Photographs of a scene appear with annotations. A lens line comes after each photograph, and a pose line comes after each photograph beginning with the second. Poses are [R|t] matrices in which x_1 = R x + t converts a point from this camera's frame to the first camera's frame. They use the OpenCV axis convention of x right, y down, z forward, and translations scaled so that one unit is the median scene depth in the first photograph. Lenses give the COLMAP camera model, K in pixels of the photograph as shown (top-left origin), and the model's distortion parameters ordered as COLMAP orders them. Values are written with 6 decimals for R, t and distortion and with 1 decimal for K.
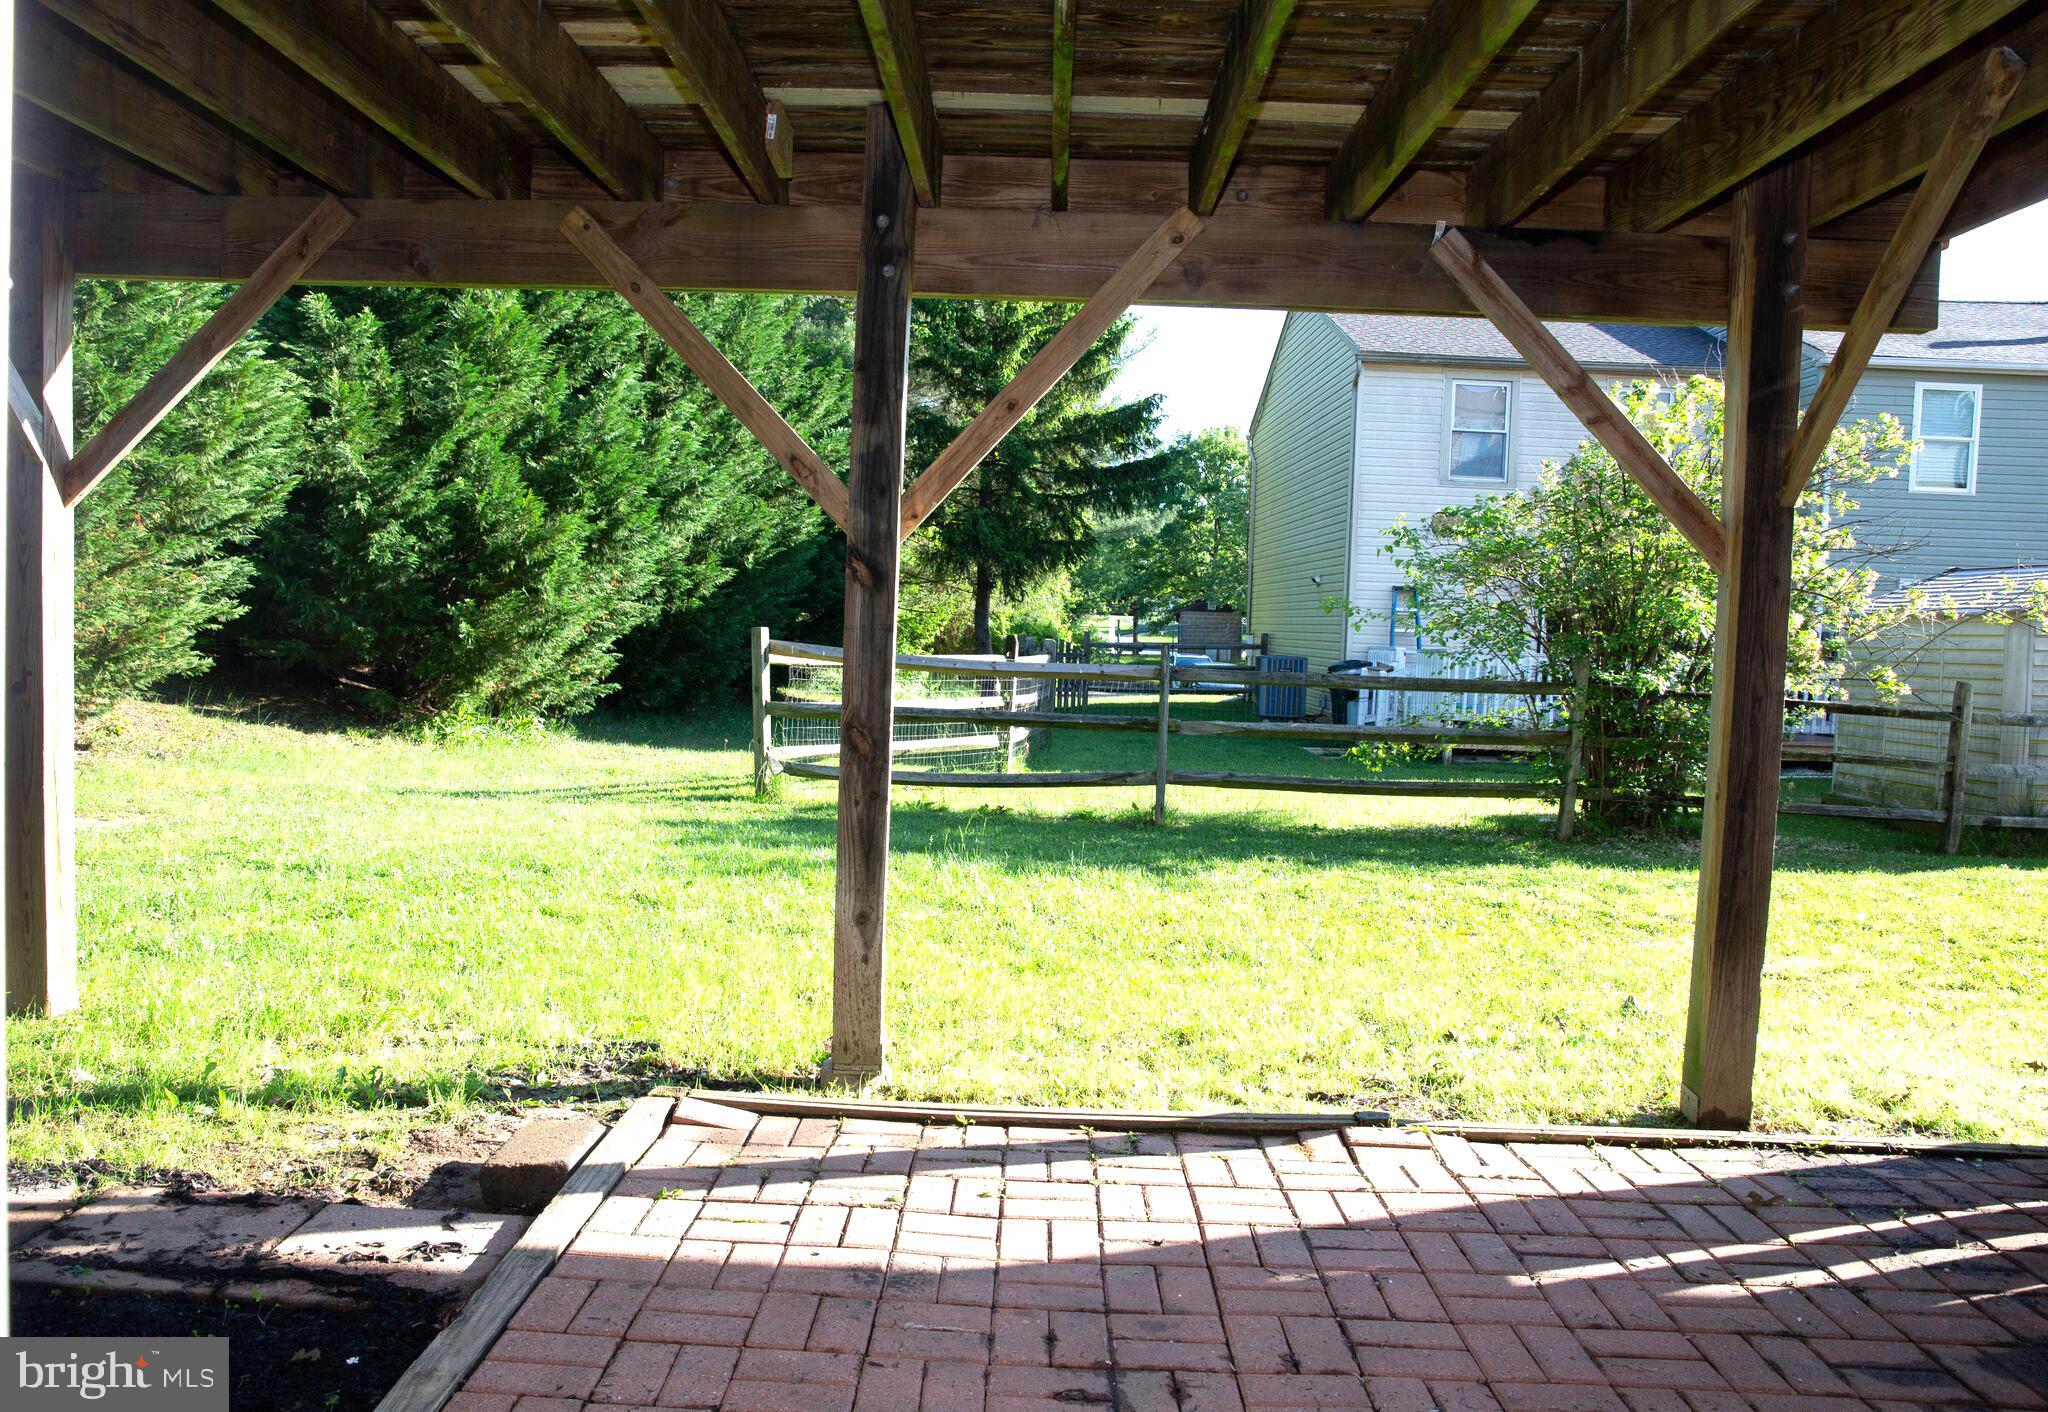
lens RADIAL K [[1577.4, 0, 1024.0], [0, 1577.4, 706.0], [0, 0, 1]] dist [-0.004178, -0.000361]
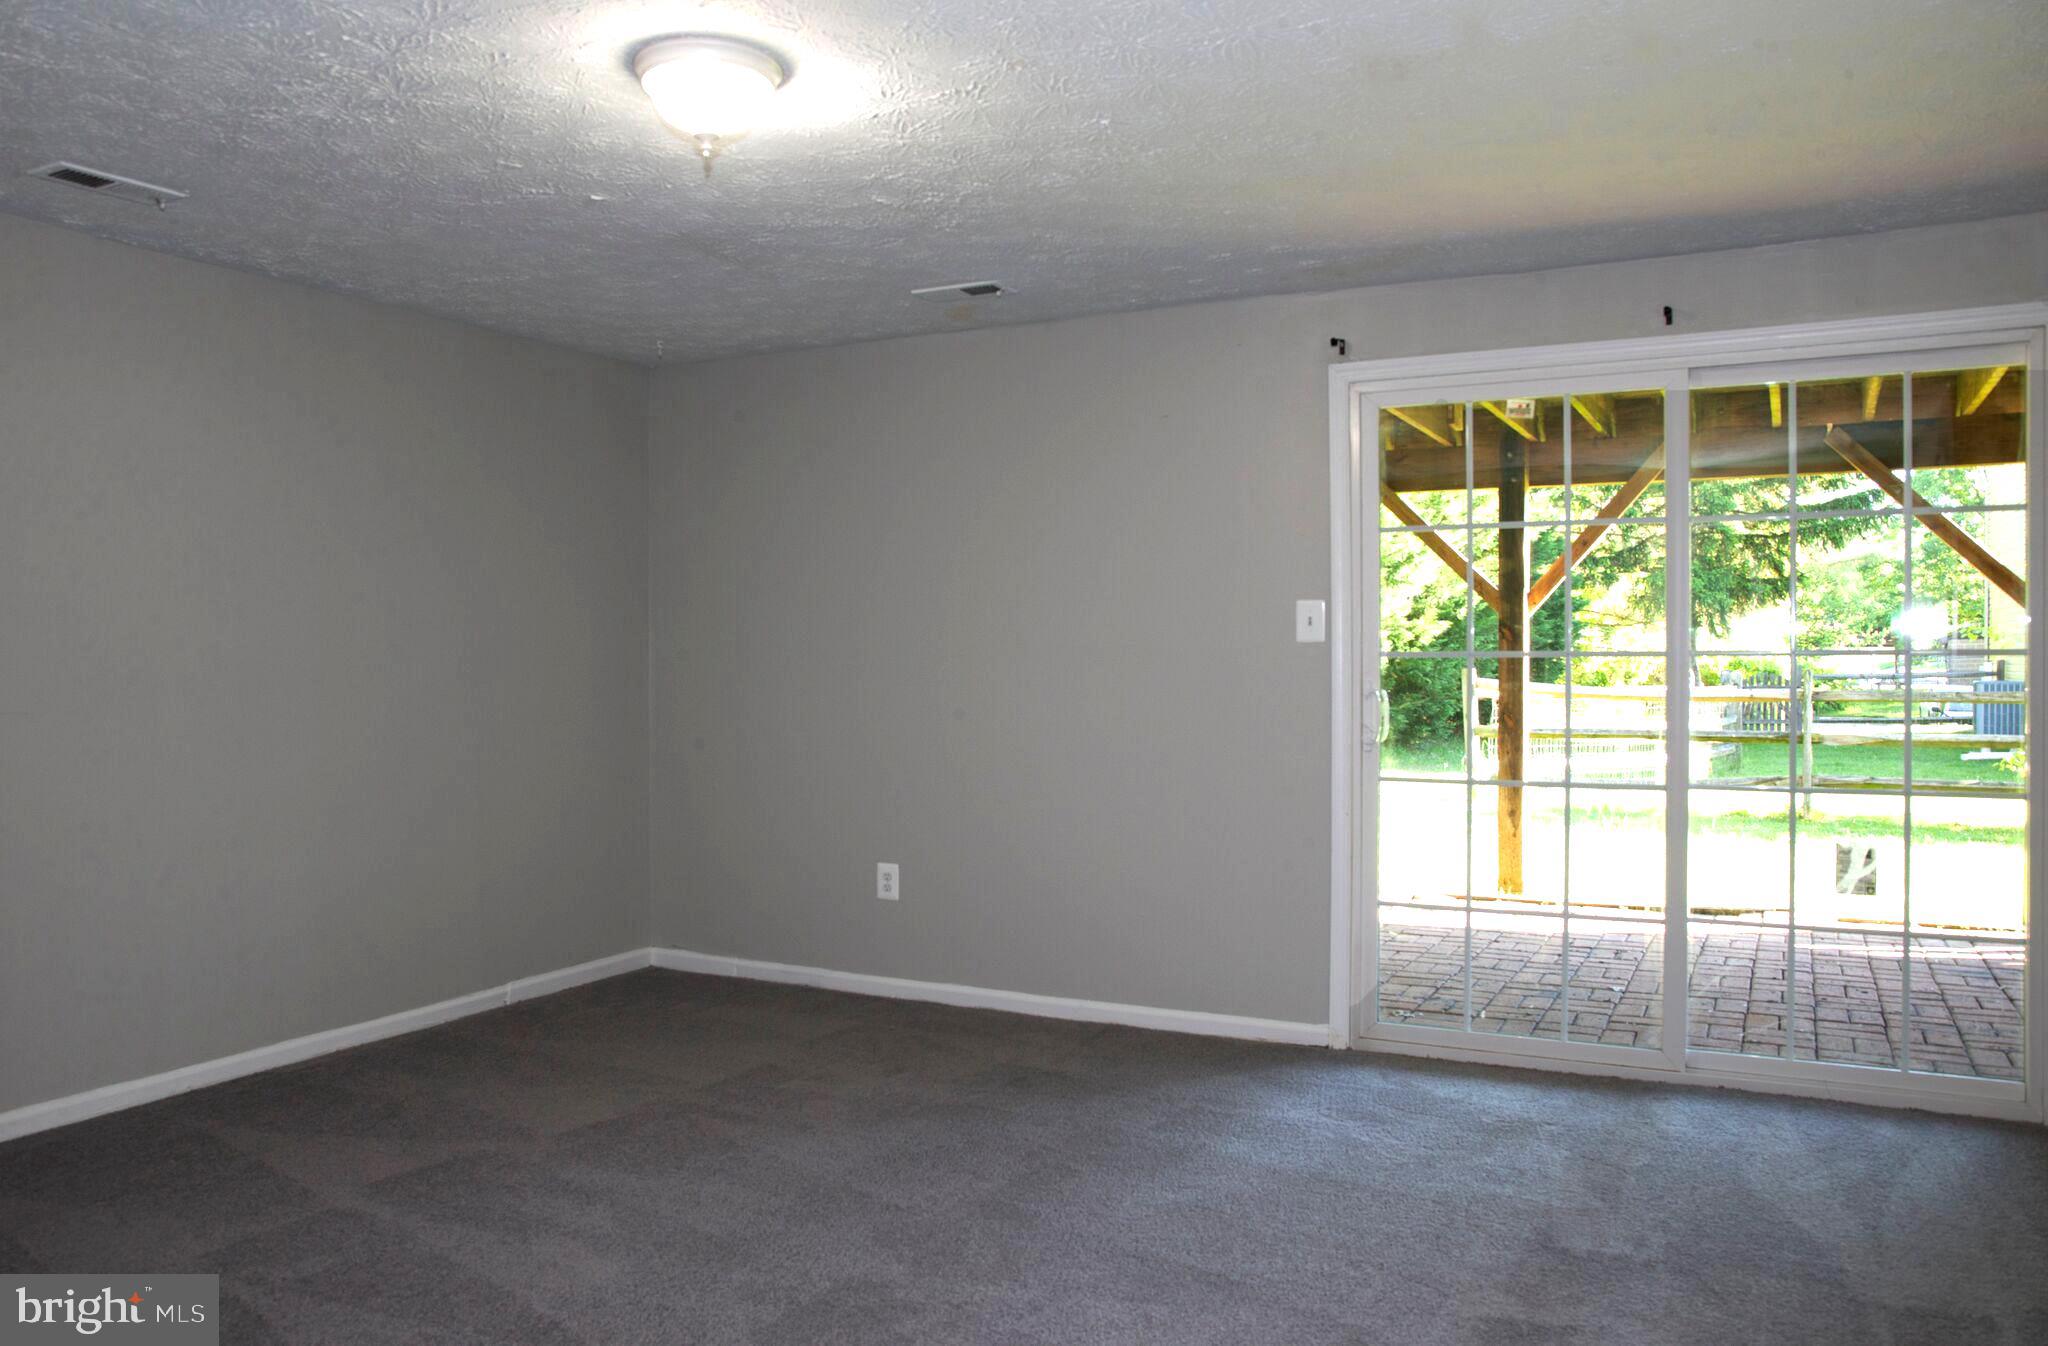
lens RADIAL K [[1576.4, 0, 1024.0], [0, 1576.4, 673.0], [0, 0, 1]] dist [-0.014024, -0.003676]
pose [[0.900638, -0.034011, -0.433237, 0.030530], [0.011216, 0.998420, -0.055063, 0.009668], [0.434426, 0.044733, 0.899596, -0.152098]]
